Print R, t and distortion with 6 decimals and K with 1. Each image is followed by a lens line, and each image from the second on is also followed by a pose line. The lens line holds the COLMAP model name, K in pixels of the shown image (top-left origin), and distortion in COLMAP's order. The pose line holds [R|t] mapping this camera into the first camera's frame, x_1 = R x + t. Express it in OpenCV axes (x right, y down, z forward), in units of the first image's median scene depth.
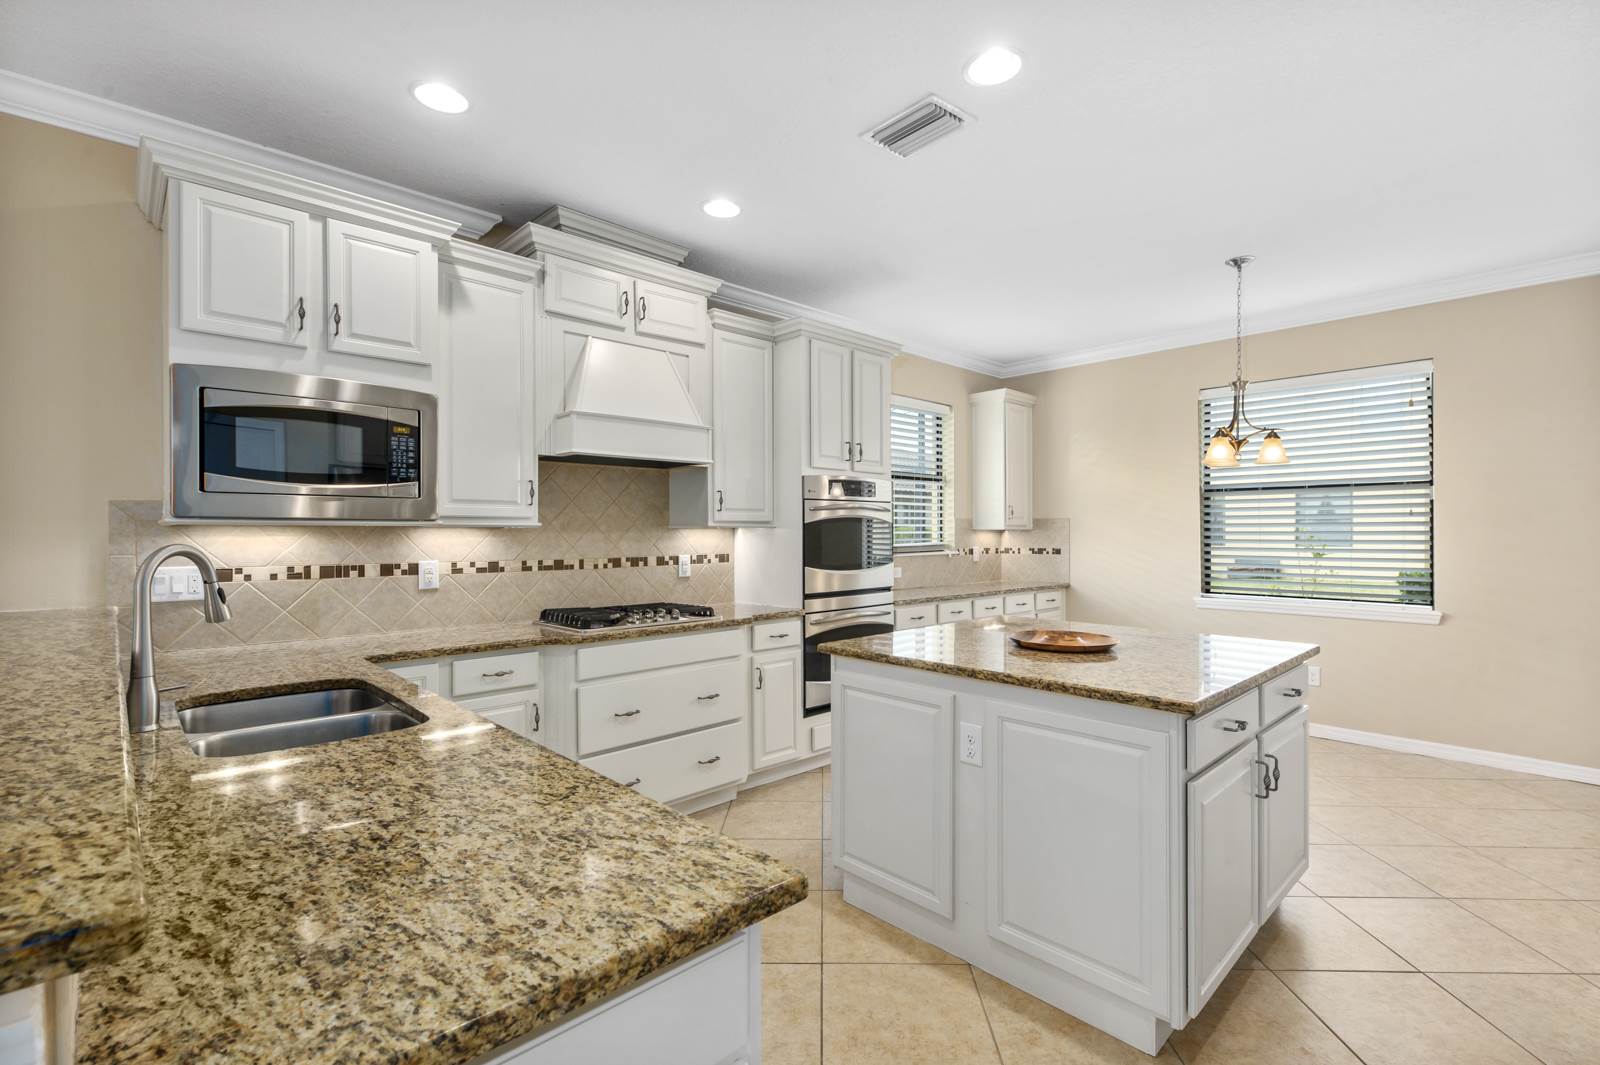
lens RADIAL K [[723.7, 0, 806.3], [0, 723.7, 534.5], [0, 0, 1]] dist [0.013047, -0.000179]
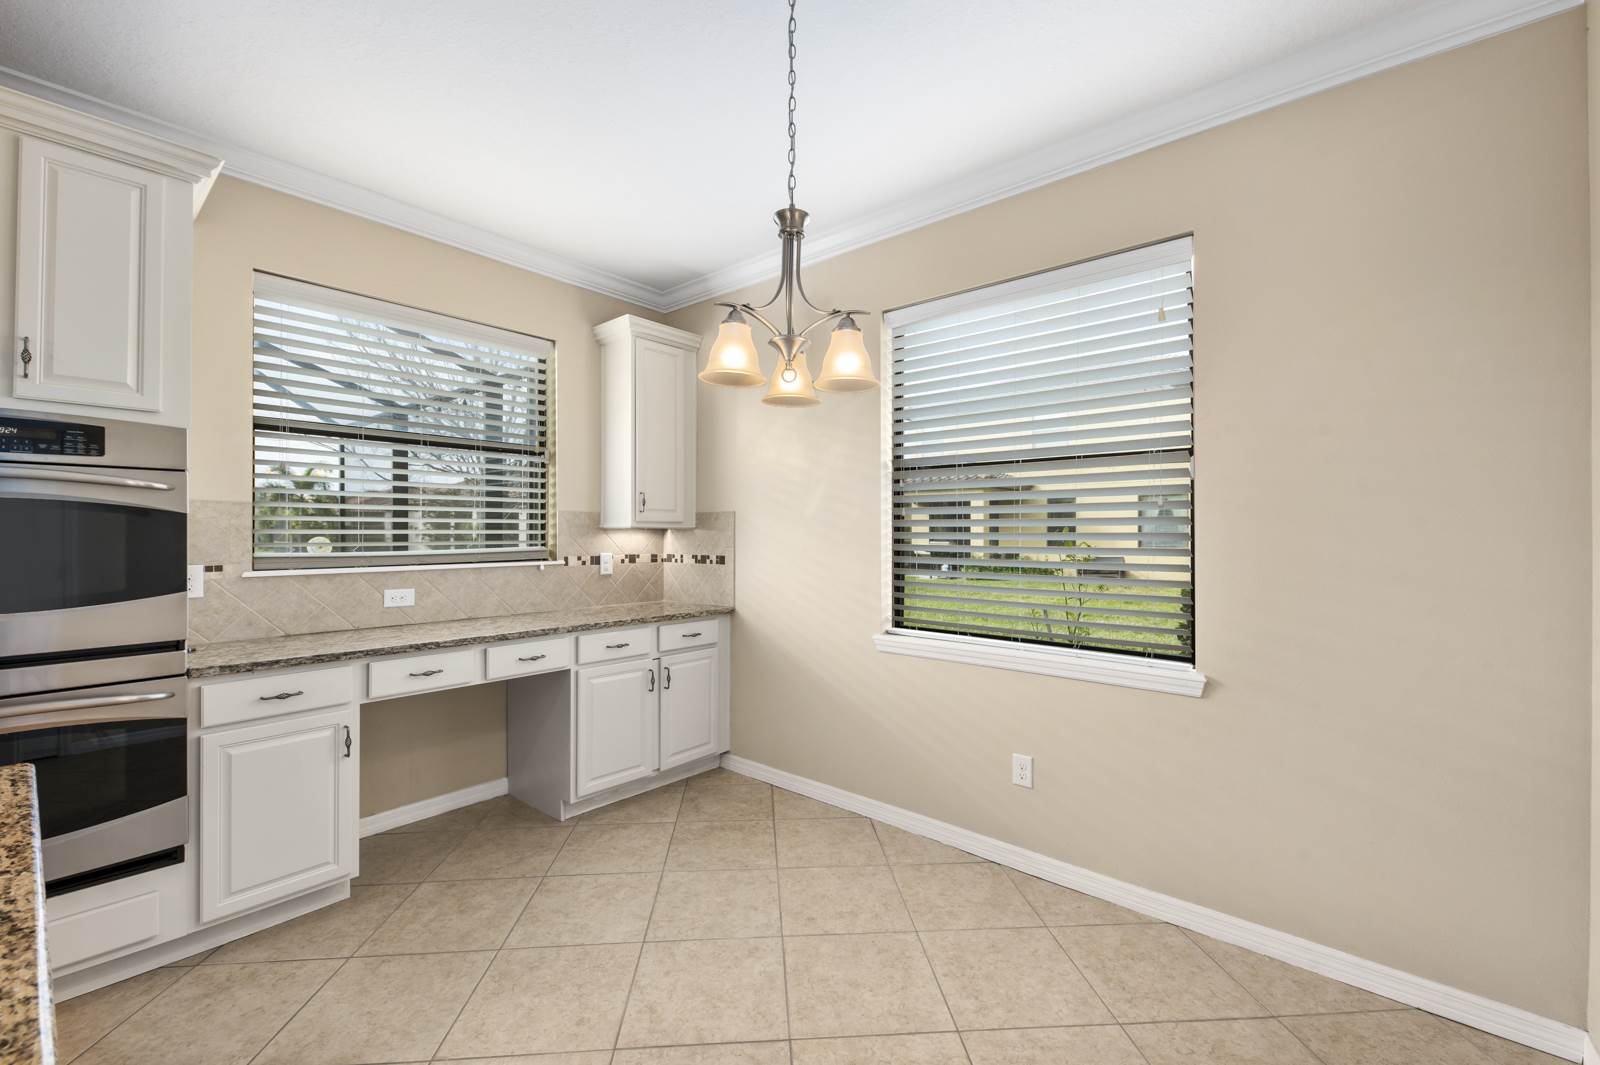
lens RADIAL K [[675.6, 0, 798.7], [0, 675.6, 532.6], [0, 0, 1]] dist [0.002464, -0.000379]
pose [[0.995478, 0.003106, 0.094938, 0.597063], [-0.002814, 0.999991, -0.003208, -0.001415], [-0.094947, 0.002927, 0.995478, 0.601469]]
